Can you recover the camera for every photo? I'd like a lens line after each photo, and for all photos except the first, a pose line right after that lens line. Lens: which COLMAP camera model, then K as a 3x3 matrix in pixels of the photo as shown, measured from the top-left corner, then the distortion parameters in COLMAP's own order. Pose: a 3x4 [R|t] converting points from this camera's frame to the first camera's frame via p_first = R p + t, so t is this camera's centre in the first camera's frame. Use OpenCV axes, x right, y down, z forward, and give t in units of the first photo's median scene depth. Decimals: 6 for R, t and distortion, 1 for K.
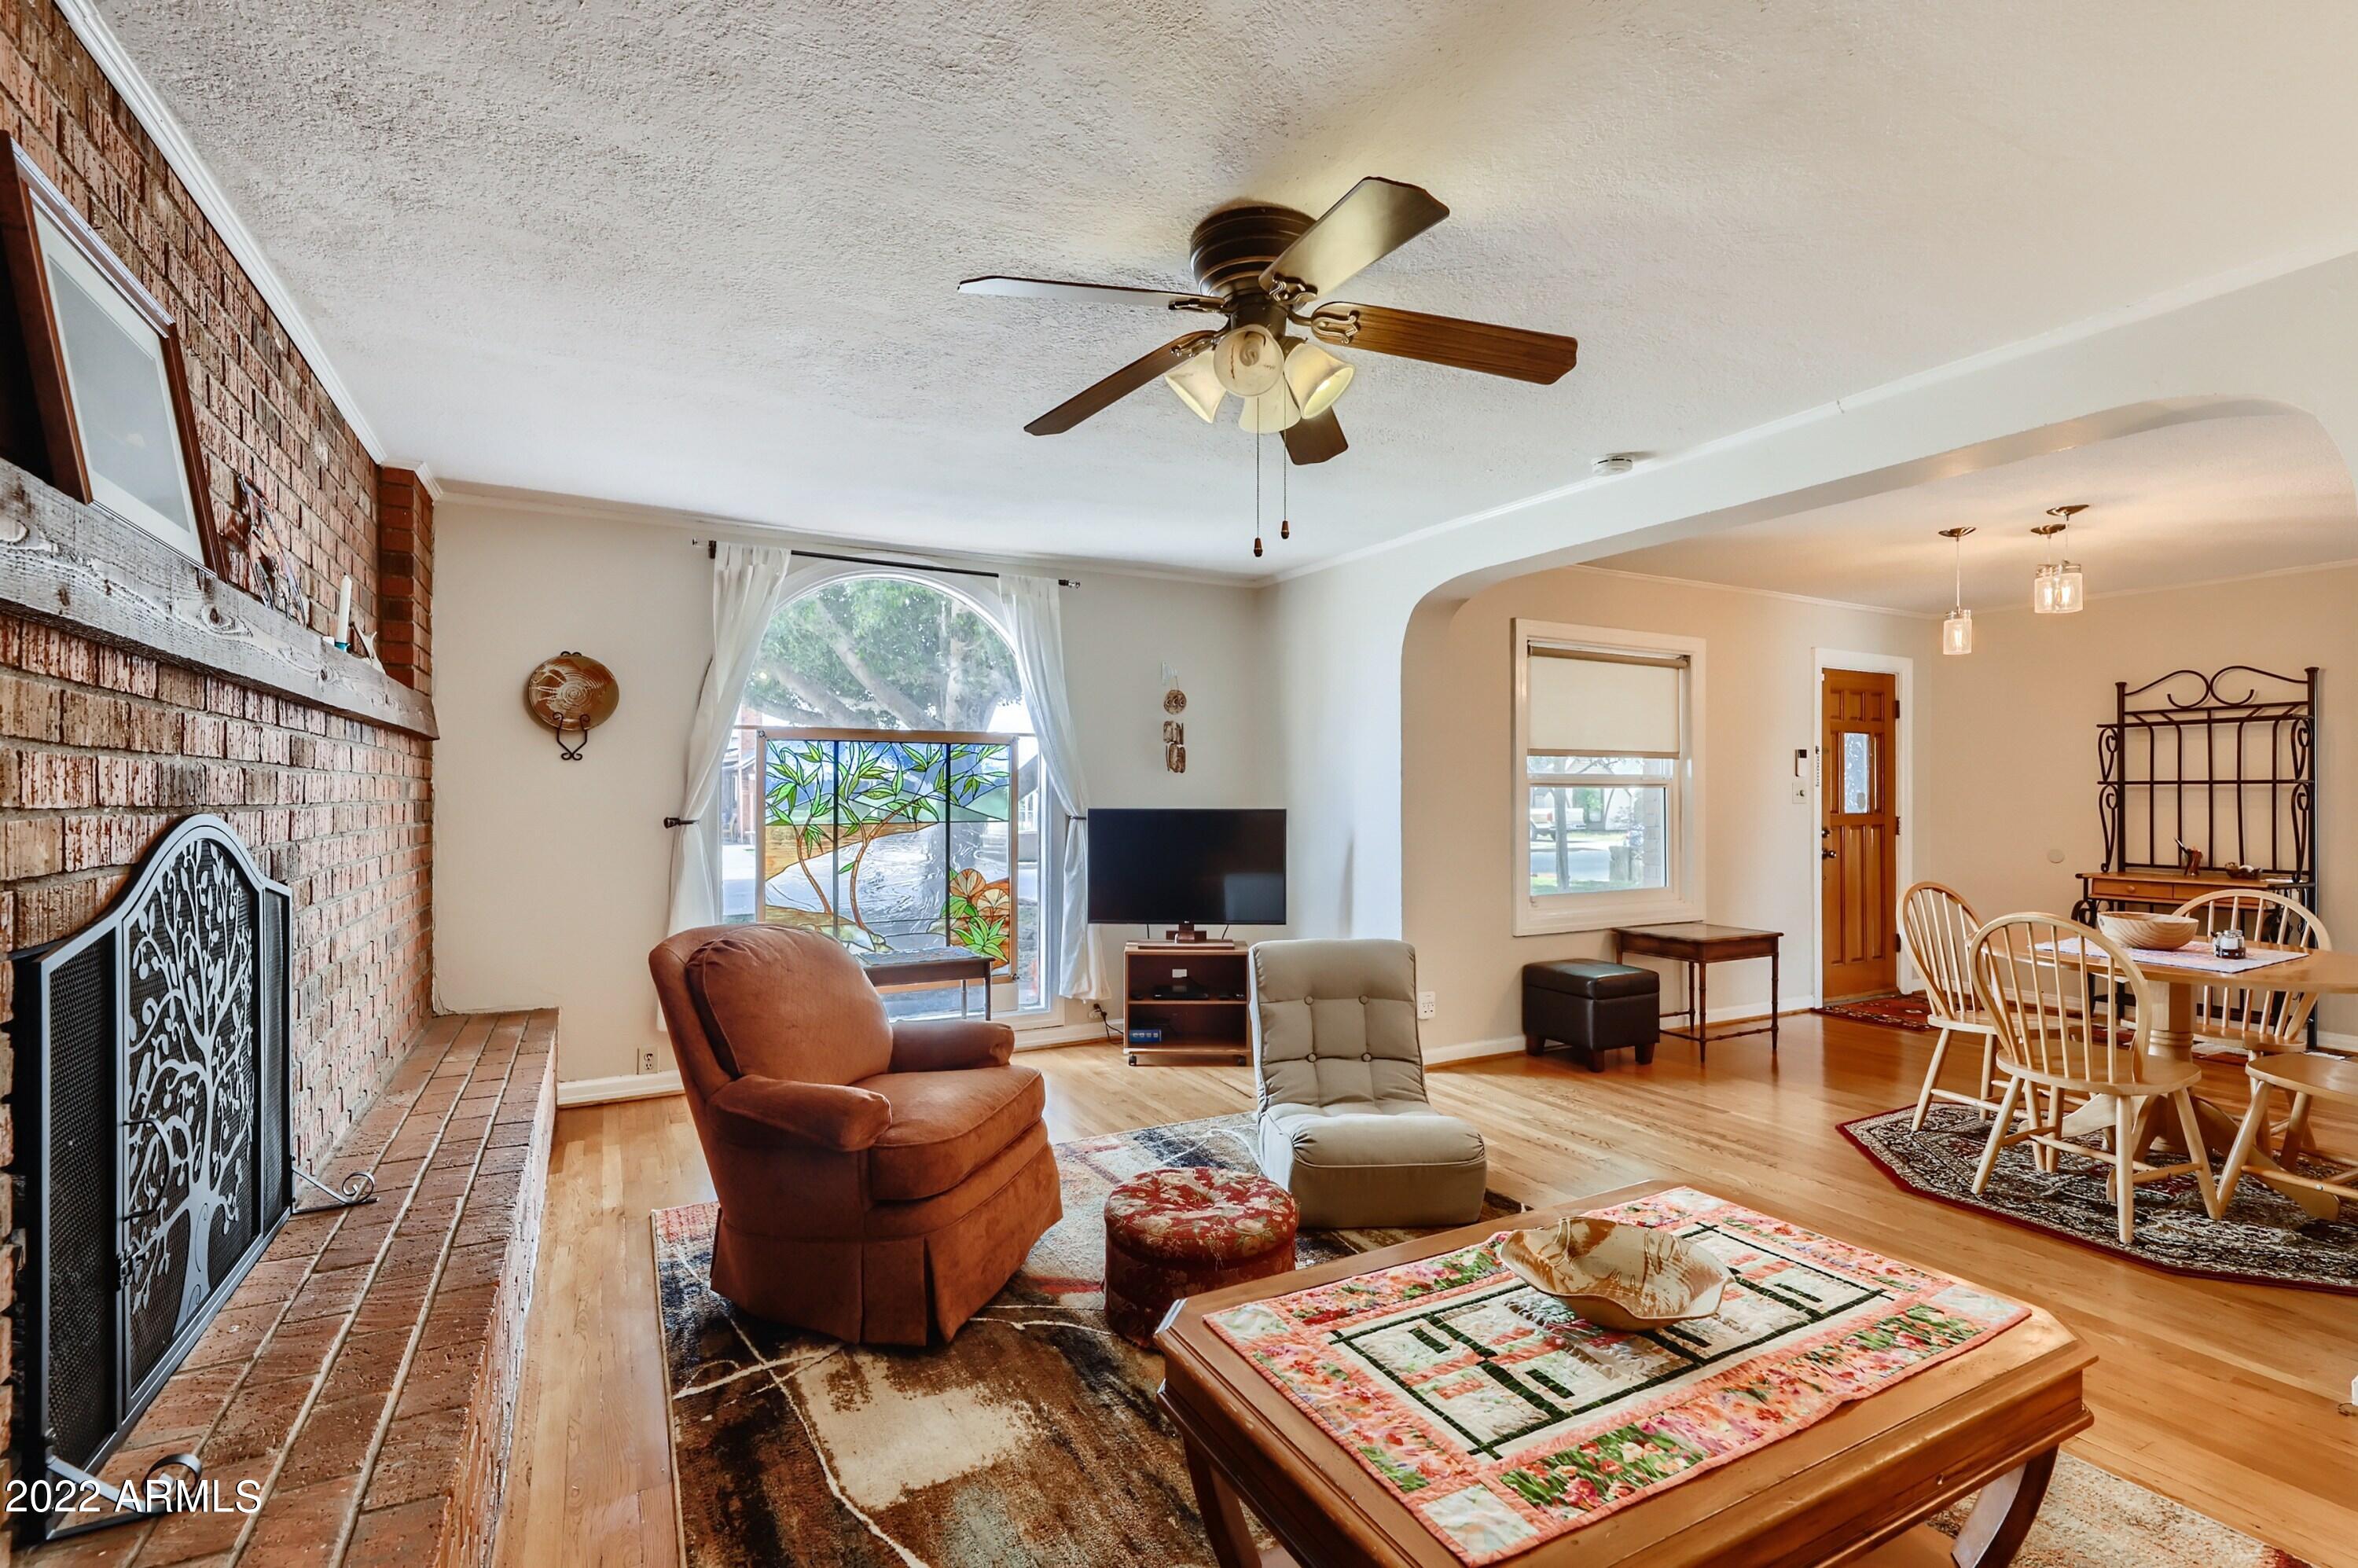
lens RADIAL K [[1062.6, 0, 1178.8], [0, 1062.6, 795.3], [0, 0, 1]] dist [0.009762, -0.000329]
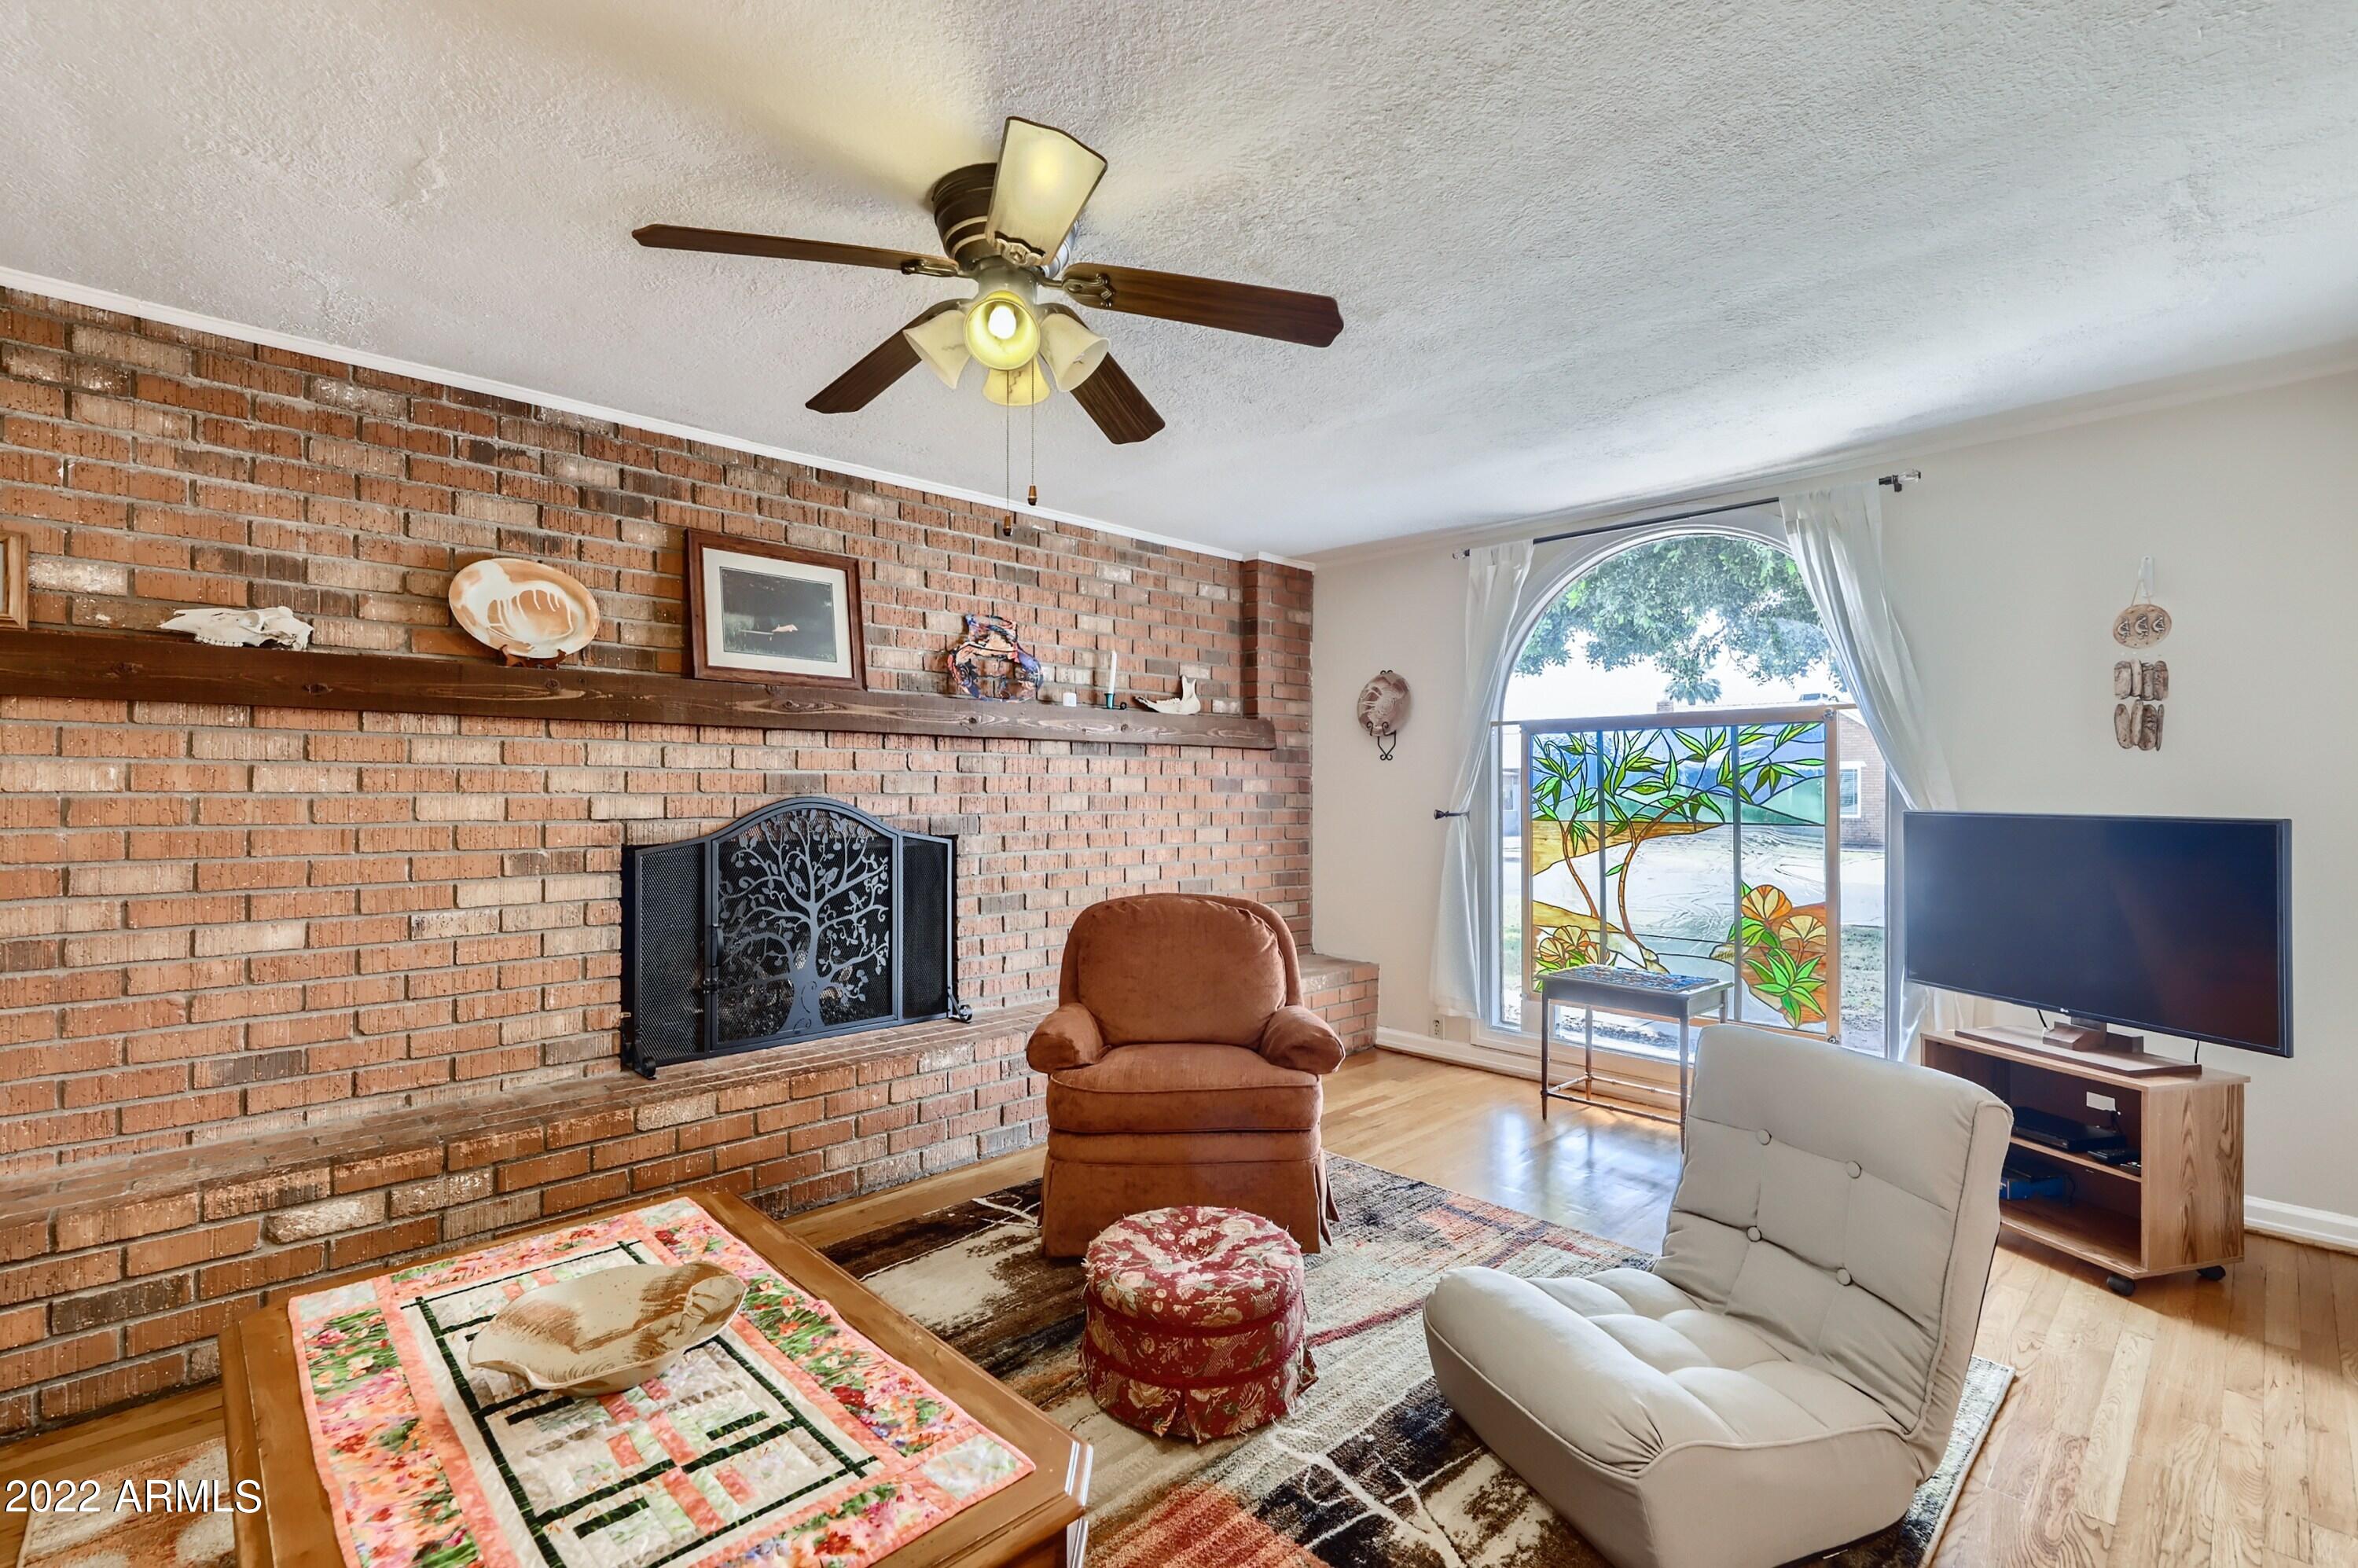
lens RADIAL K [[1058.5, 0, 1176.3], [0, 1058.5, 787.7], [0, 0, 1]] dist [0.009895, 0.000298]
pose [[0.264959, -0.000835, -0.964259, 0.420920], [-0.002374, 0.999996, -0.001518, 0.000366], [0.964257, 0.002691, 0.264955, 0.368869]]
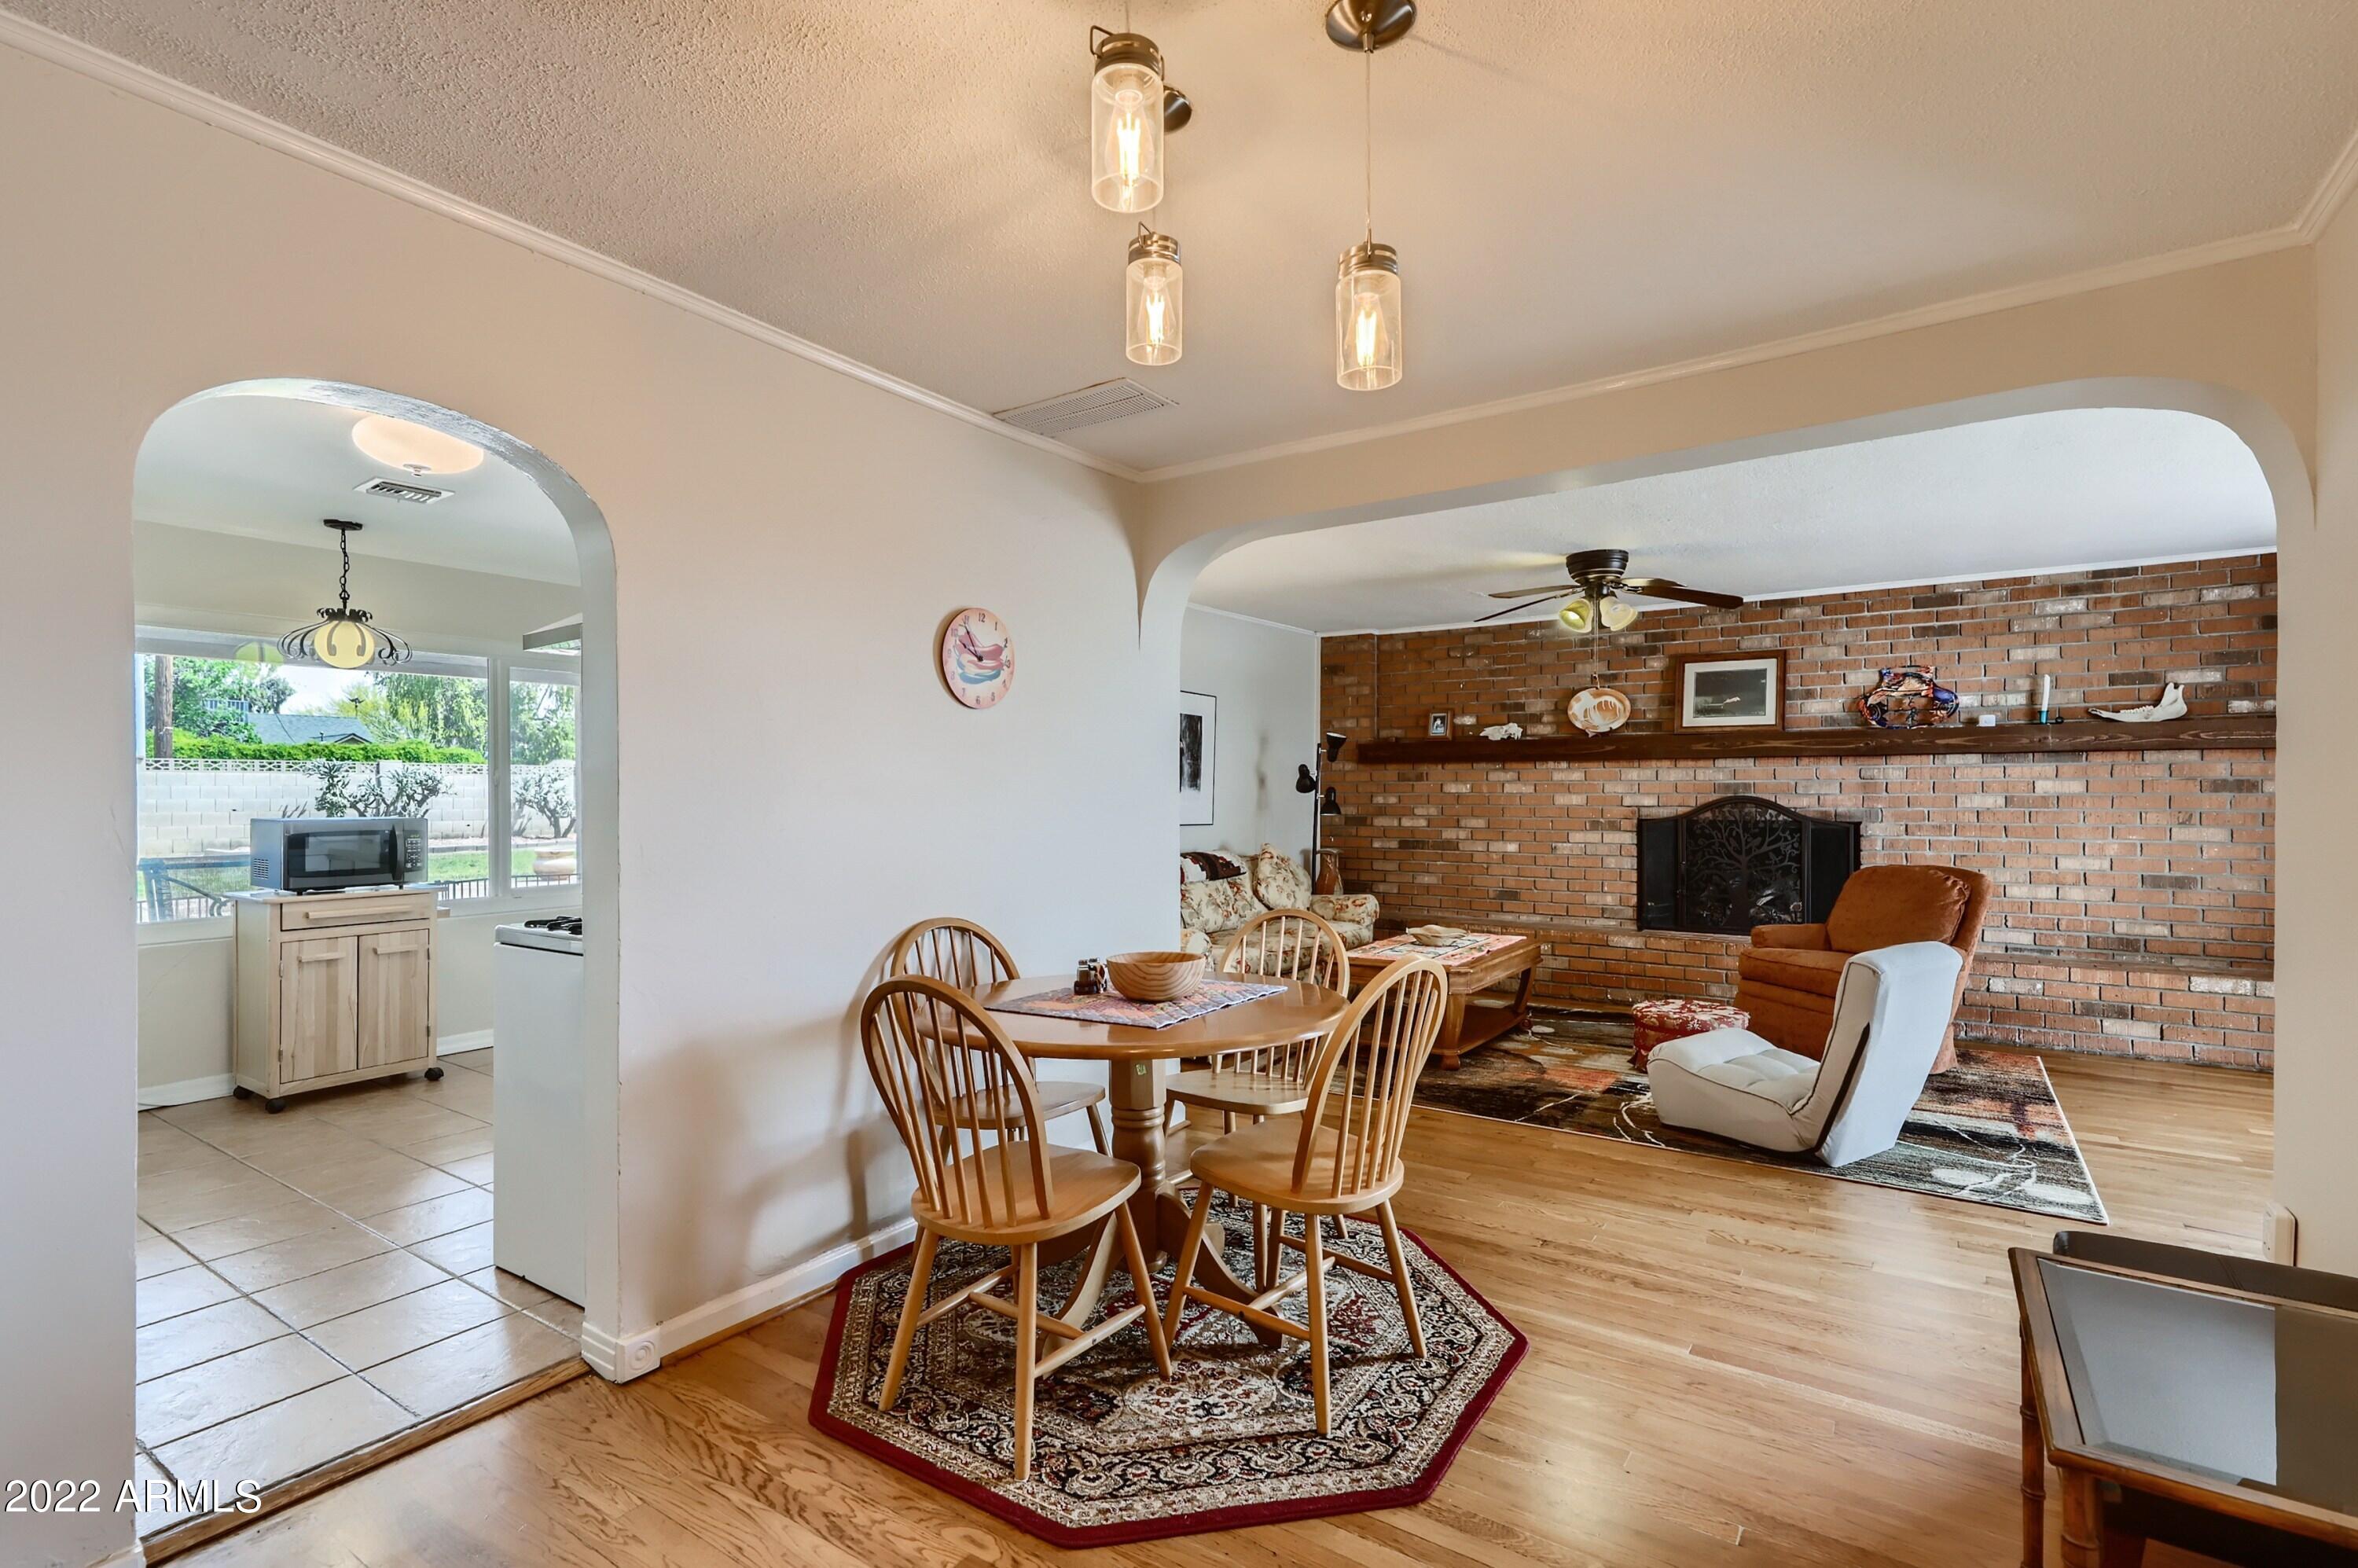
lens RADIAL K [[1080.2, 0, 1175.8], [0, 1080.2, 796.0], [0, 0, 1]] dist [0.006383, 0.000307]
pose [[-0.890525, 0.004962, -0.454907, 0.814561], [0.002599, 0.999980, 0.005819, -0.002380], [0.454927, 0.004000, -0.890520, 1.107683]]
